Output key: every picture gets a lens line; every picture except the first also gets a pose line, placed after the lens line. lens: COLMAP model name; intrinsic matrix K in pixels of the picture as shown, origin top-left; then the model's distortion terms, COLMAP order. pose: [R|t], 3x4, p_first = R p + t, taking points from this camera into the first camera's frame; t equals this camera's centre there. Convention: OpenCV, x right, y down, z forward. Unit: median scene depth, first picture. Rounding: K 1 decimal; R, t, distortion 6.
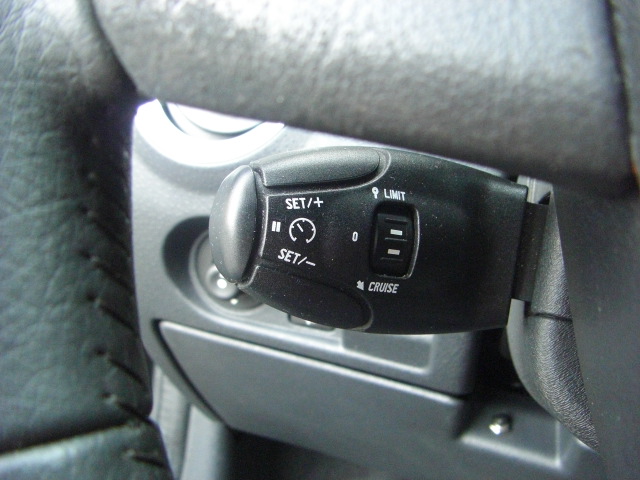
lens RADIAL K [[713.3, 0, 320.0], [0, 713.3, 240.0], [0, 0, 1]] dist [-0.181721, 0.154174]
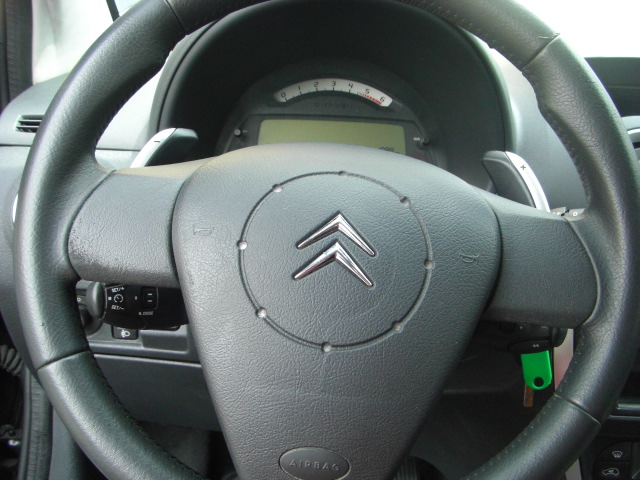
lens RADIAL K [[700.3, 0, 320.0], [0, 700.3, 240.0], [0, 0, 1]] dist [-0.119914, -0.006903]
pose [[0.954639, -0.112471, 0.275708, 0.010065], [0.120970, 0.992558, -0.013961, -0.116560], [-0.272086, 0.046680, 0.961140, -2.120568]]
